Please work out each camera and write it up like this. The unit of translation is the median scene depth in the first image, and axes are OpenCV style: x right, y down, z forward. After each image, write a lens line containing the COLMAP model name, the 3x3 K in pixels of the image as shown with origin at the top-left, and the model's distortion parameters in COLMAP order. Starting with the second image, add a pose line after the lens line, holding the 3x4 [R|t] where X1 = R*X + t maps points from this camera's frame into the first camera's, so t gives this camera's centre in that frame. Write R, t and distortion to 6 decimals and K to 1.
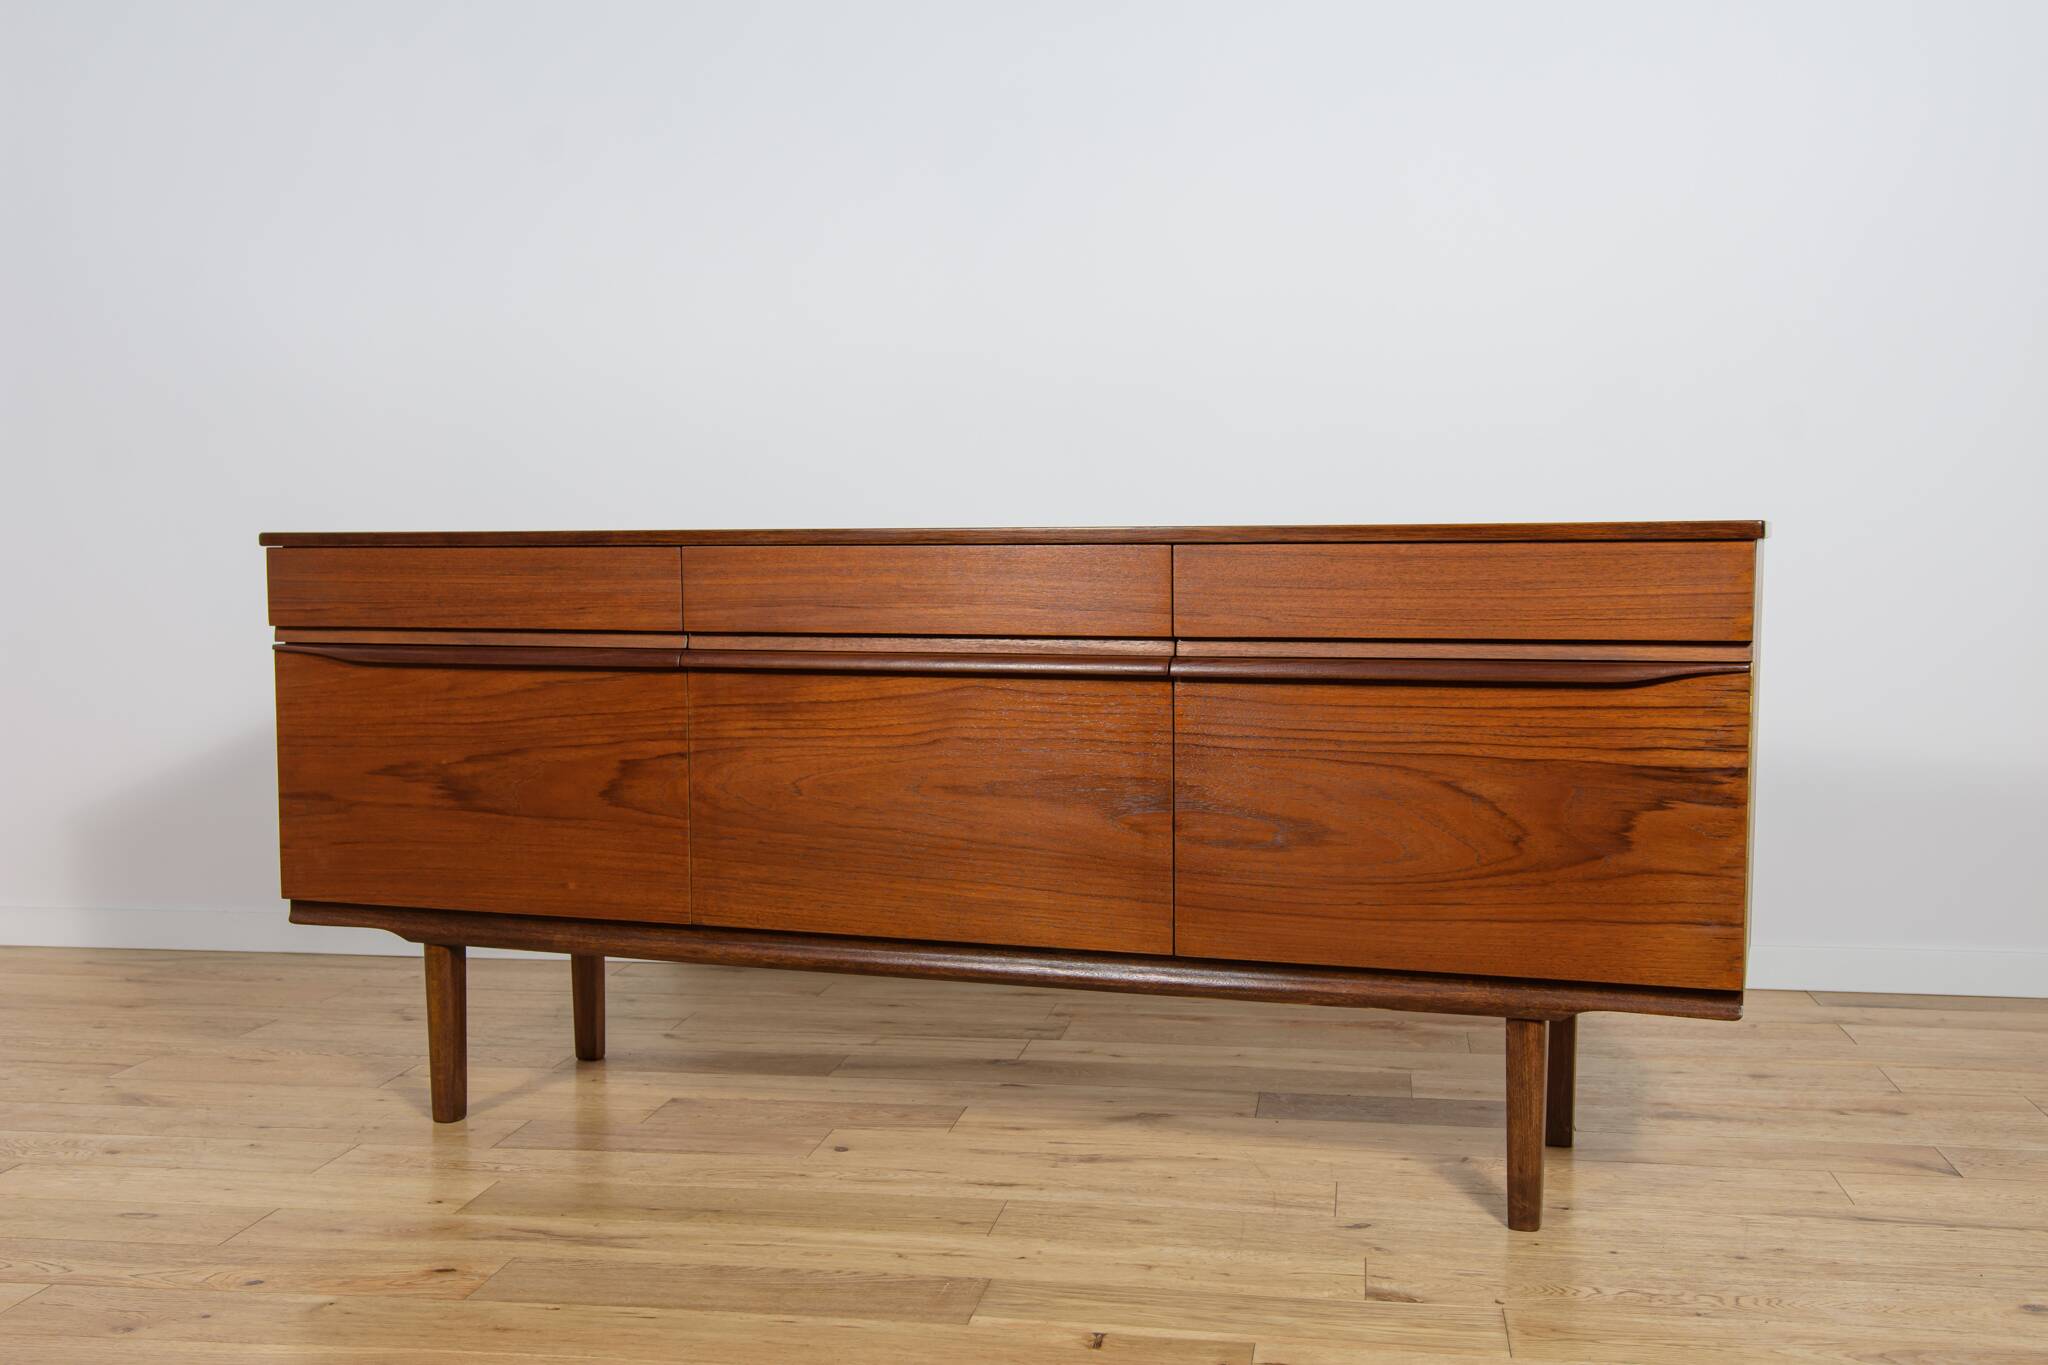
lens RADIAL K [[2191.1, 0, 1024.0], [0, 2191.1, 682.5], [0, 0, 1]] dist [-0.025932, 0.142232]
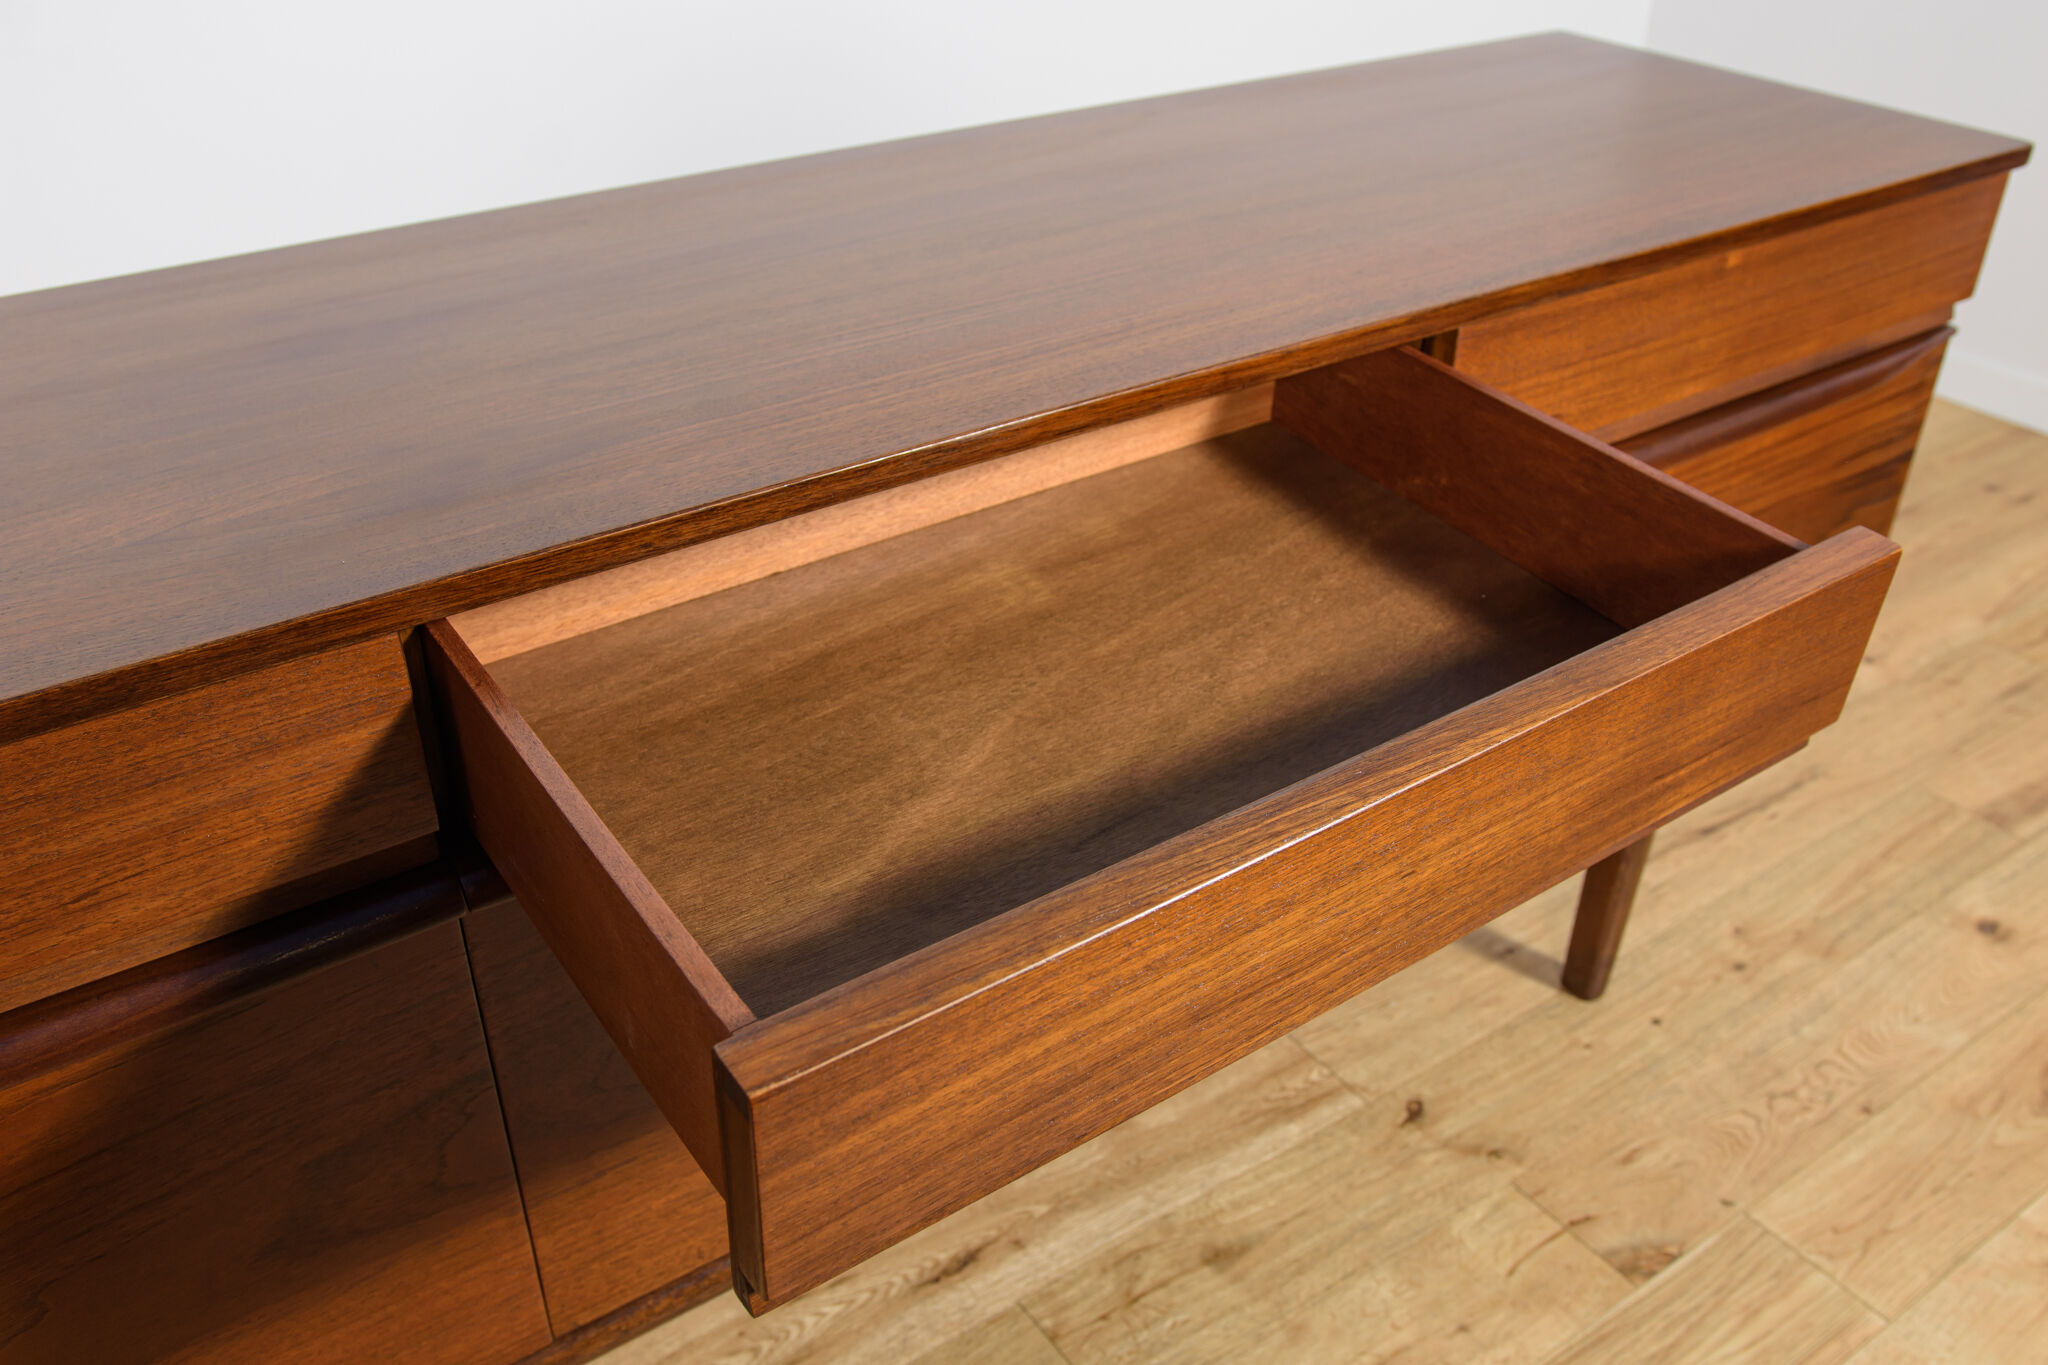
lens RADIAL K [[1732.1, 0, 1024.0], [0, 1732.1, 682.5], [0, 0, 1]] dist [-0.077990, 0.058097]
pose [[0.719608, -0.360271, 0.593608, -0.248001], [0.033793, 0.872030, 0.488285, -0.184279], [-0.693558, -0.331314, 0.639694, 0.720208]]
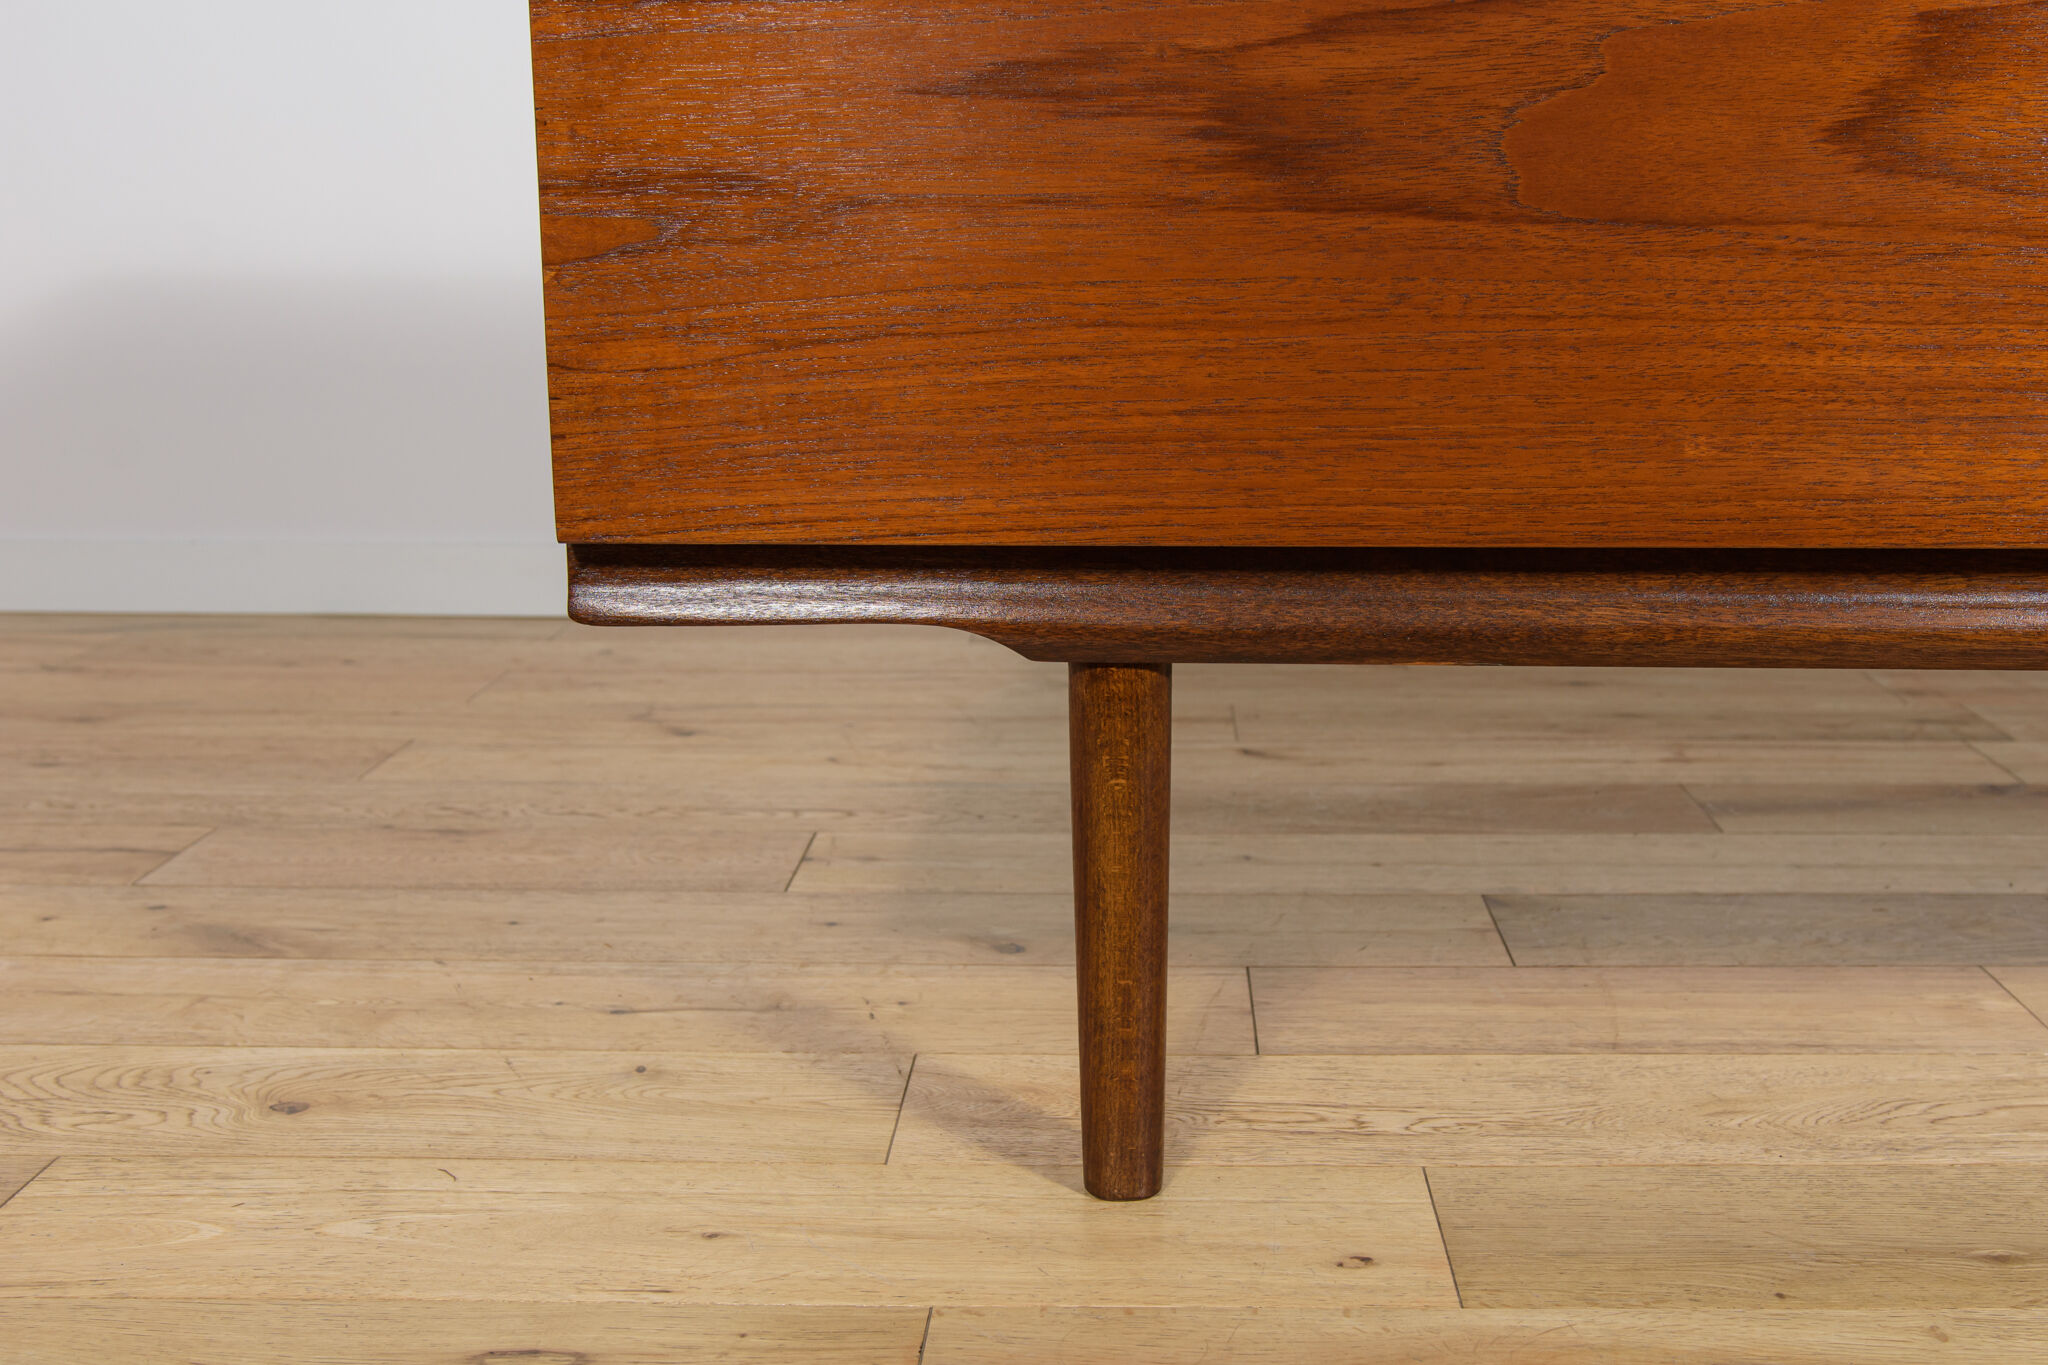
lens RADIAL K [[2268.4, 0, 1078.5], [0, 2268.4, 715.0], [0, 0, 1]] dist [-0.028305, 0.142083]
pose [[0.990664, -0.024674, 0.134074, -0.359703], [0.002706, 0.986850, 0.161617, 0.090951], [-0.136299, -0.159745, 0.977703, 0.660993]]
